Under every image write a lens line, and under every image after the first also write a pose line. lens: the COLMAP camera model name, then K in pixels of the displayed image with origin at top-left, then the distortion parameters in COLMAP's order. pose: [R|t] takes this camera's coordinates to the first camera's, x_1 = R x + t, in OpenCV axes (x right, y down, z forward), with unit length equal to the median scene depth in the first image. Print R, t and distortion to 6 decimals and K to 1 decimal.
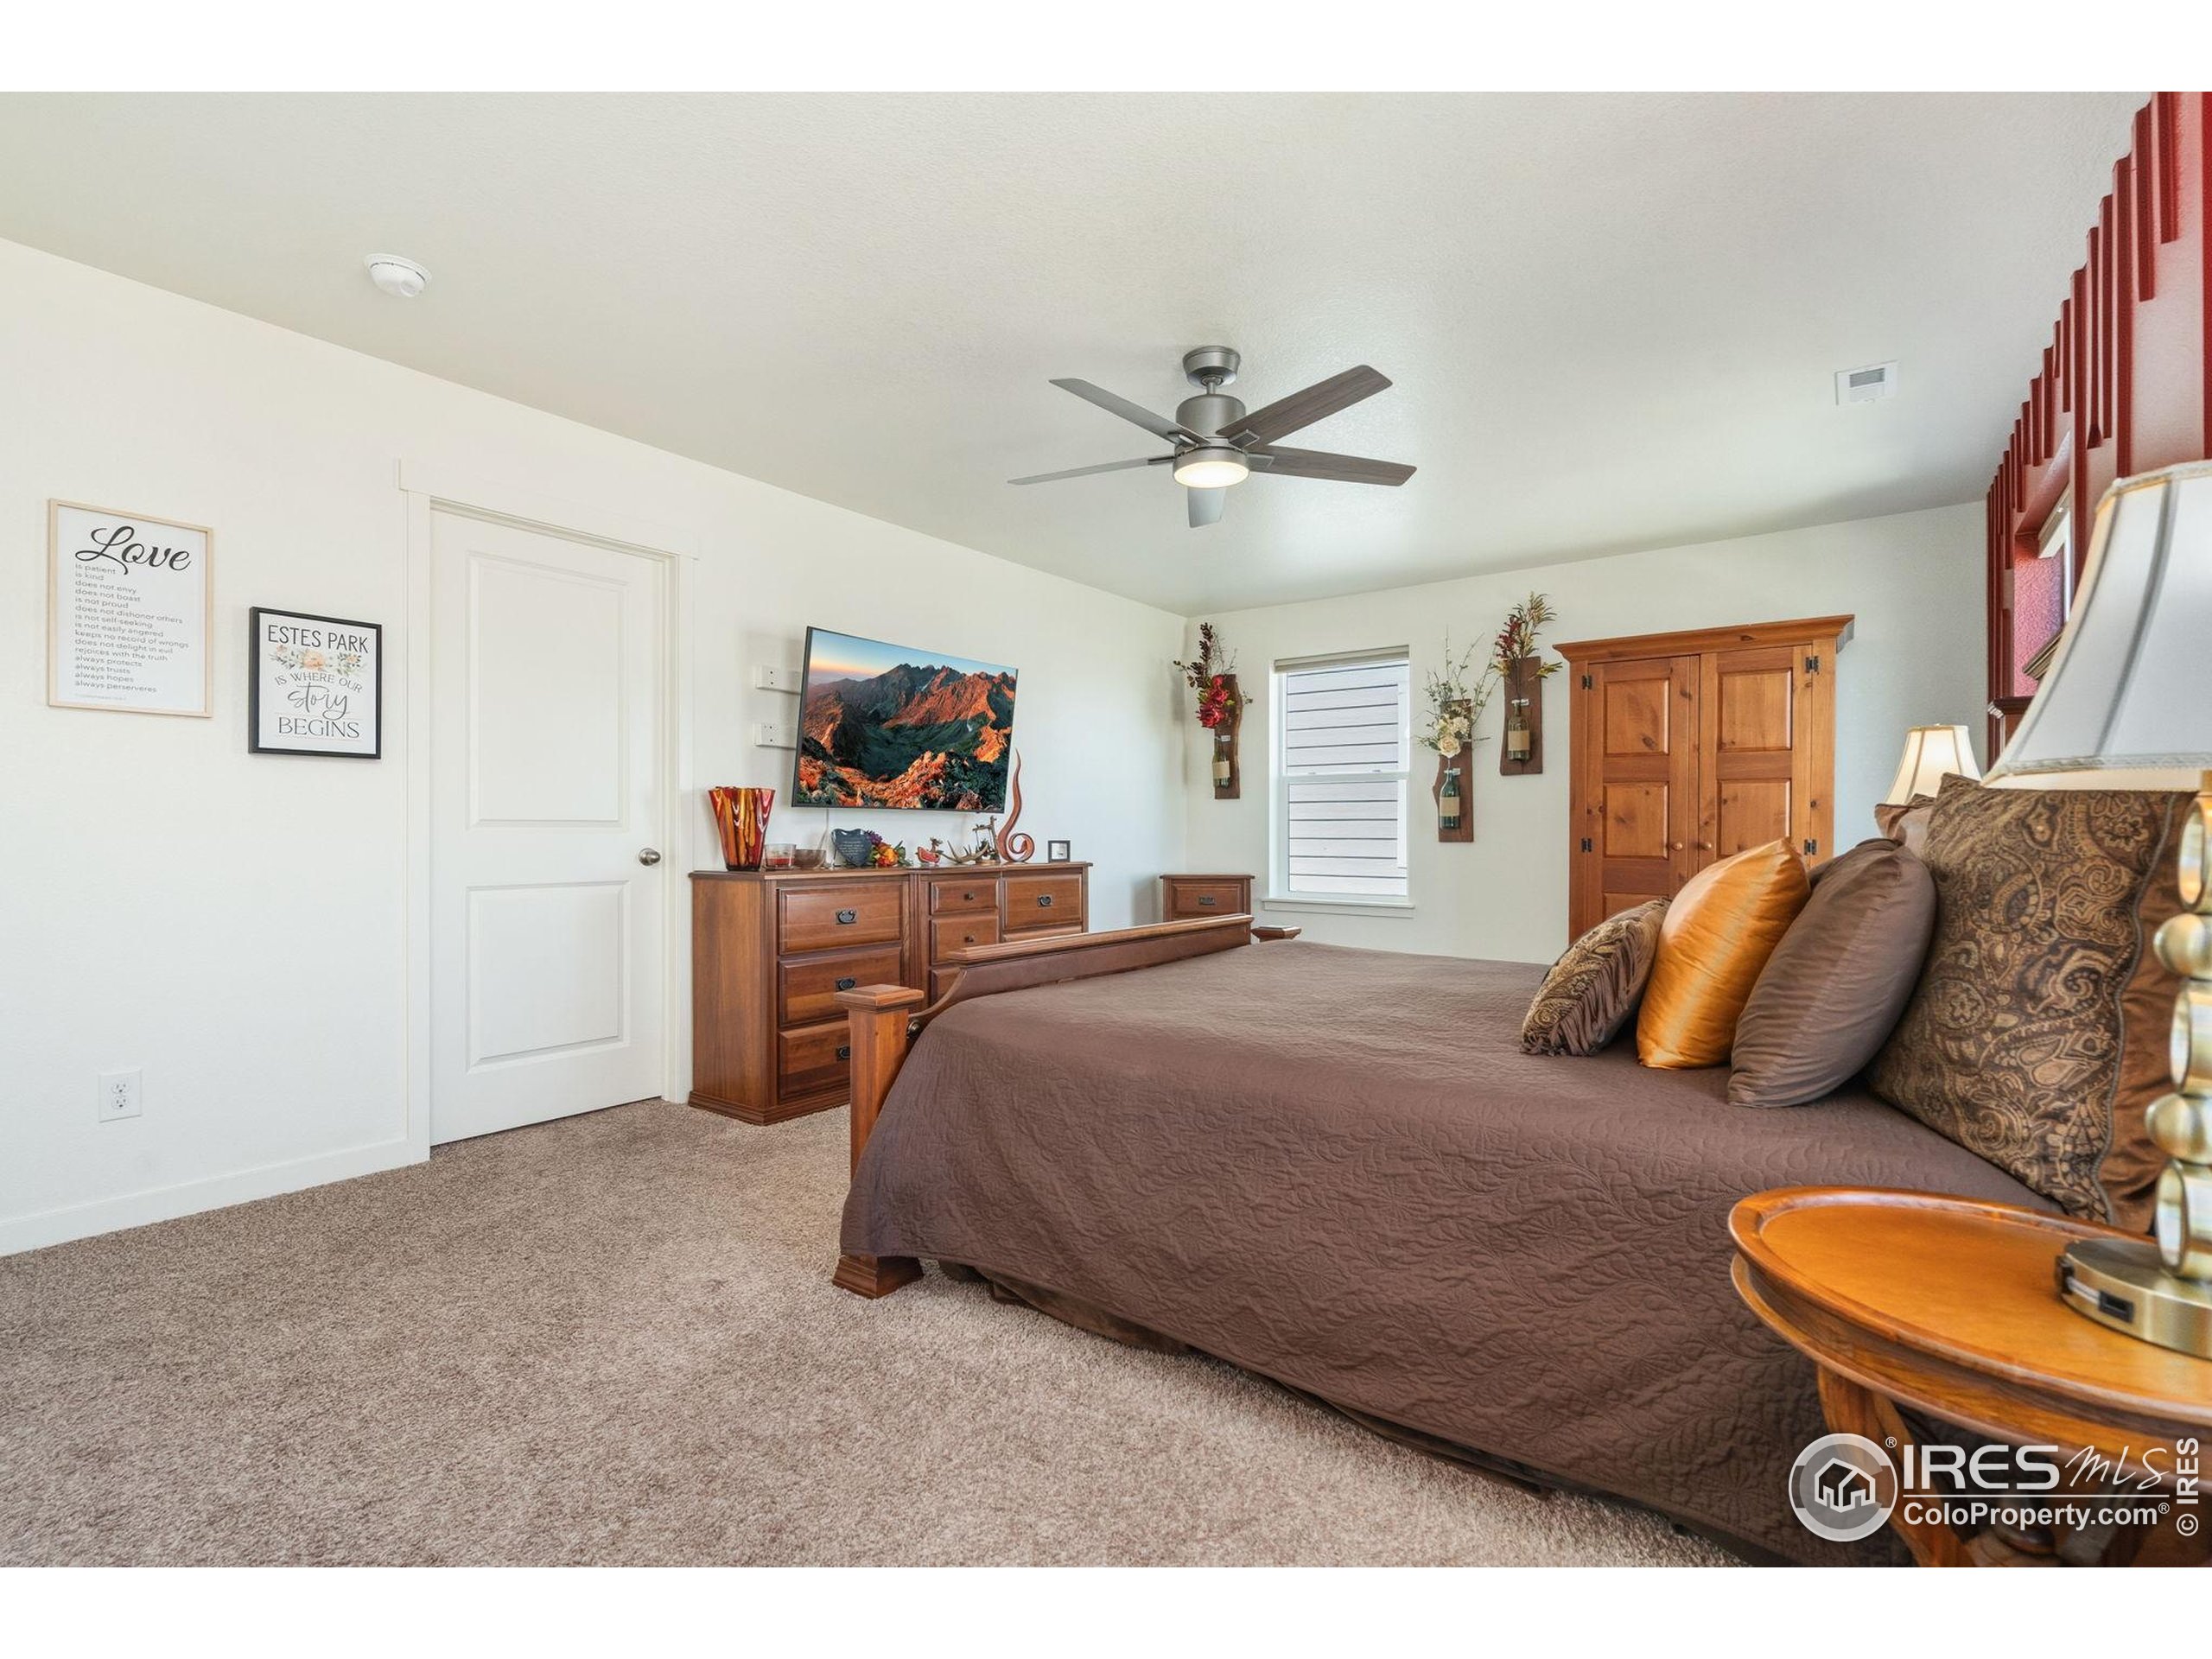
lens RADIAL K [[1024.0, 0, 1129.3], [0, 1024.0, 835.5], [0, 0, 1]] dist [0.002675, 0.001464]
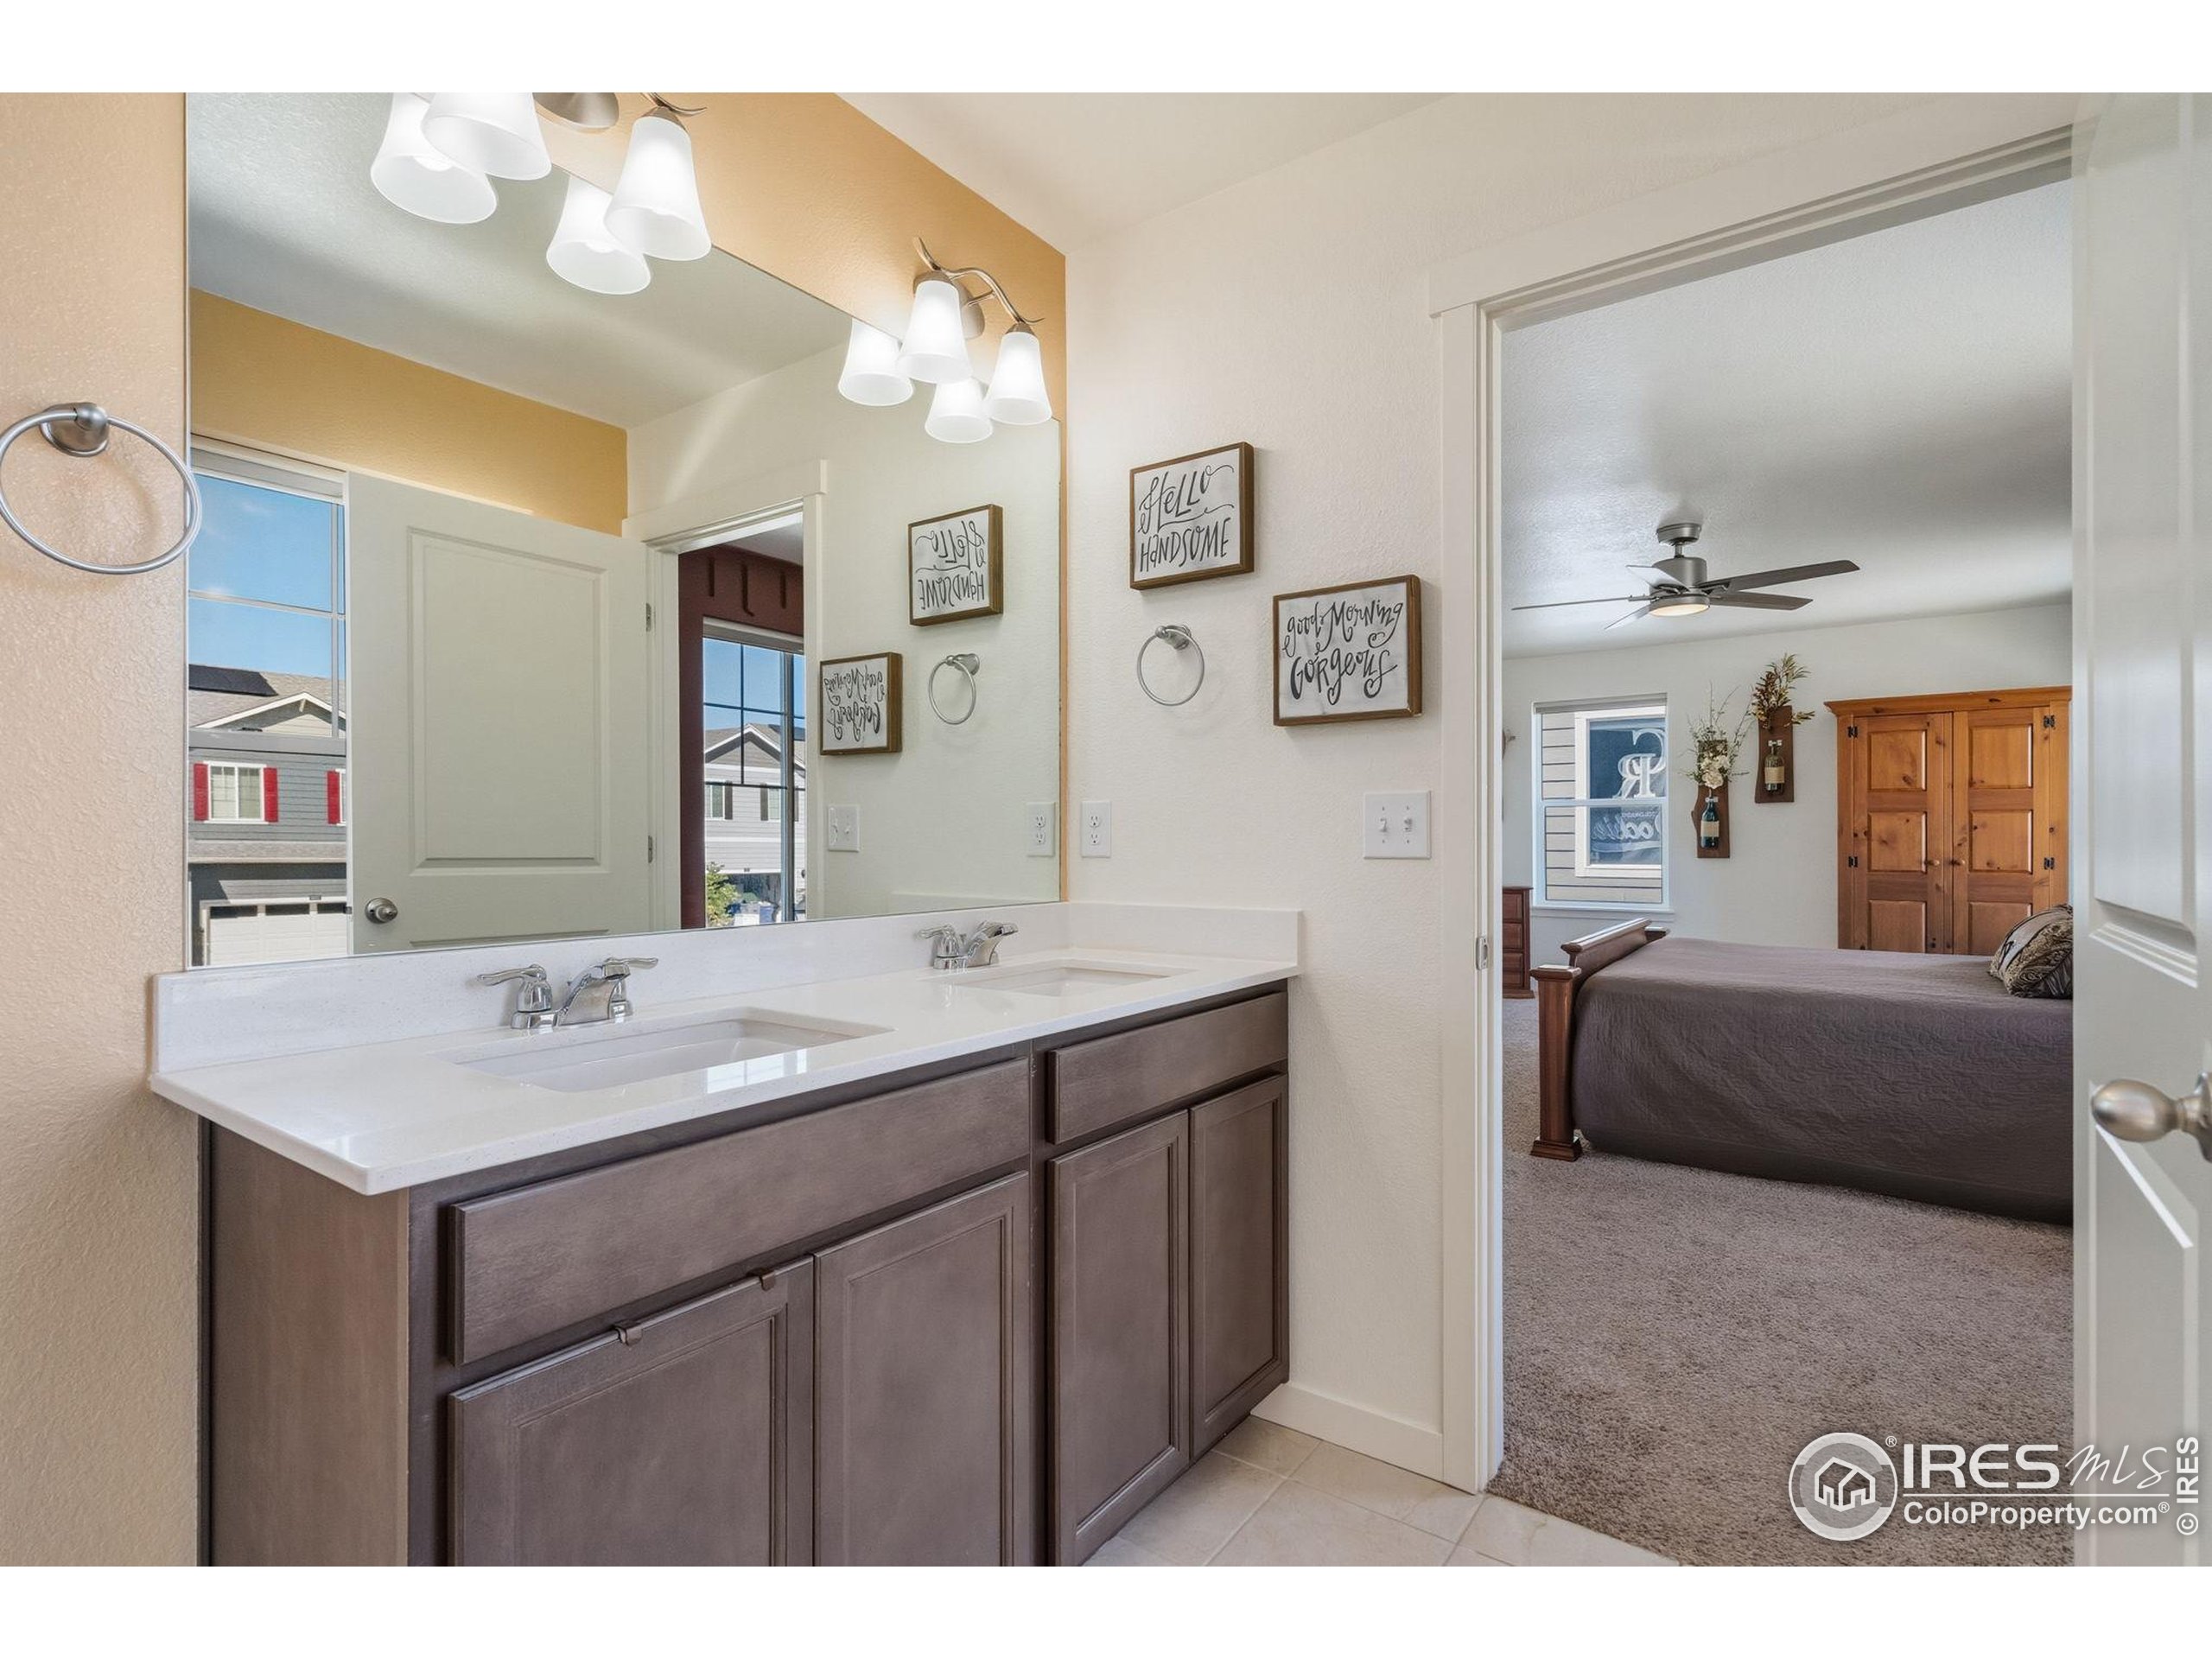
lens RADIAL K [[1085.2, 0, 1109.8], [0, 1085.2, 831.5], [0, 0, 1]] dist [0.002502, -0.000568]
pose [[0.999948, -0.007593, -0.006826, -0.453622], [0.007541, 0.999943, -0.007595, -0.024859], [0.006883, 0.007543, 0.999948, -0.331559]]
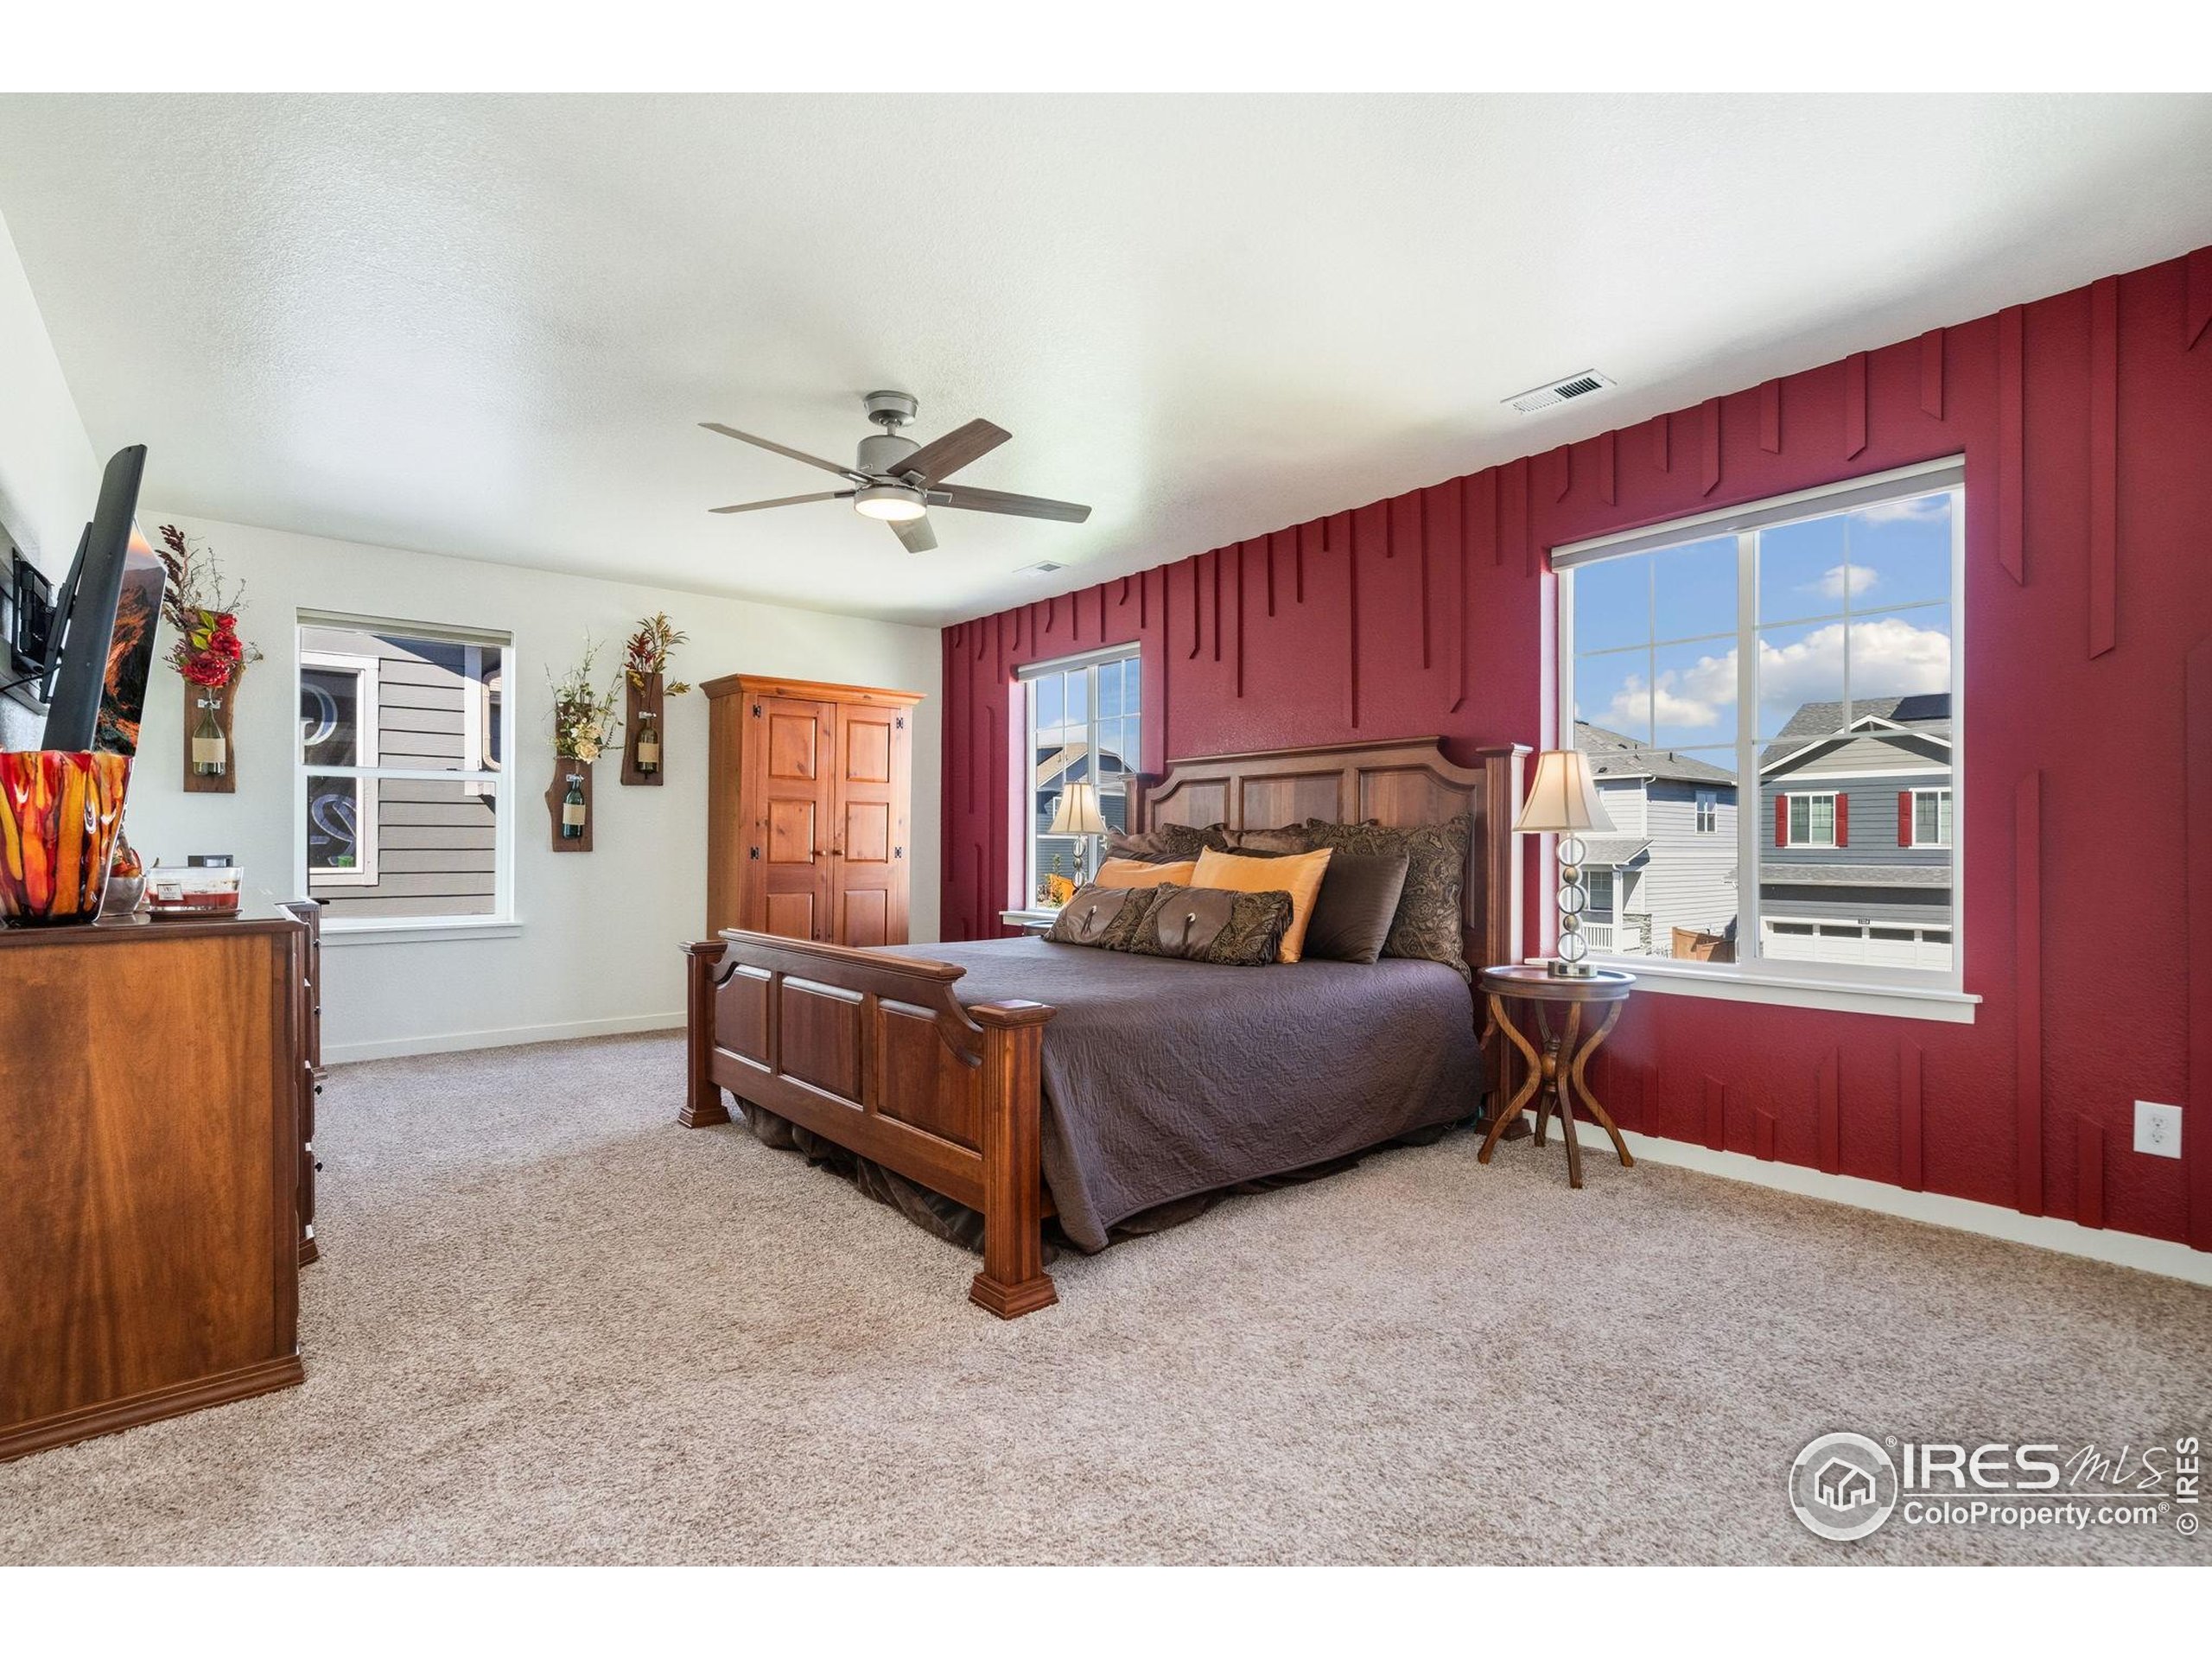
lens RADIAL K [[1024.0, 0, 1123.5], [0, 1024.0, 850.6], [0, 0, 1]] dist [0.002675, 0.001464]
pose [[0.237155, -0.009563, 0.971425, -0.580176], [0.000650, 0.999953, 0.009685, -0.004148], [-0.971472, -0.001666, 0.237150, 0.328247]]
